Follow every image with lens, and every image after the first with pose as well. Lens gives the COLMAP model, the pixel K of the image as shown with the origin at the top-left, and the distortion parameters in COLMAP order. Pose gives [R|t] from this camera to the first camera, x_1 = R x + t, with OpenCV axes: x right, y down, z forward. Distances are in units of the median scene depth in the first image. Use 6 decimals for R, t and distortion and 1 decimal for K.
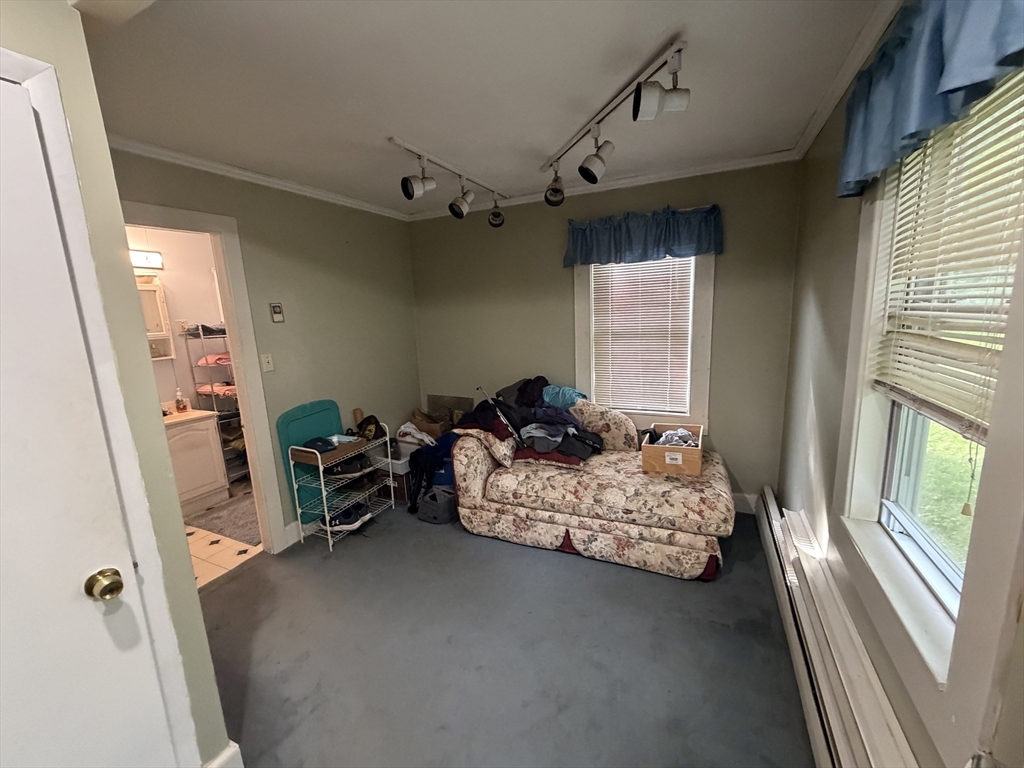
lens RADIAL K [[410.5, 0, 507.5], [0, 410.5, 389.2], [0, 0, 1]] dist [-0.001750, -0.000152]
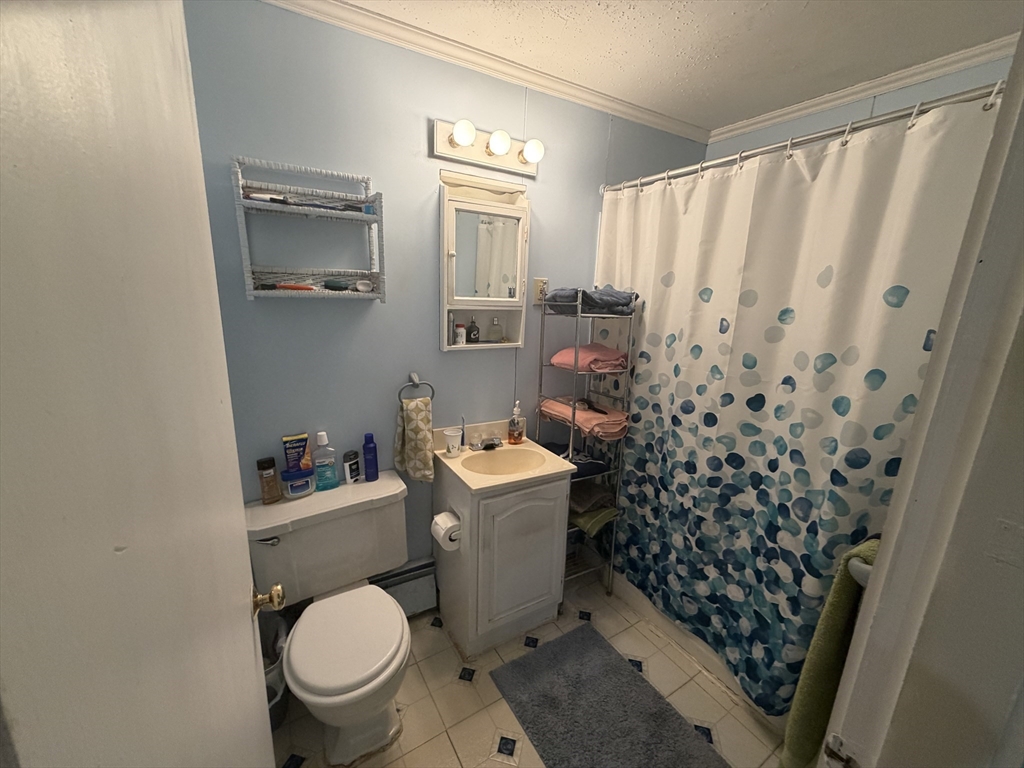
lens RADIAL K [[410.5, 0, 511.1], [0, 410.5, 384.8], [0, 0, 1]] dist [-0.001750, -0.000152]
pose [[0.833098, 0.196221, -0.517151, -0.669260], [-0.174078, 0.980464, 0.091586, -0.092729], [0.525019, 0.013725, 0.850980, 0.663367]]
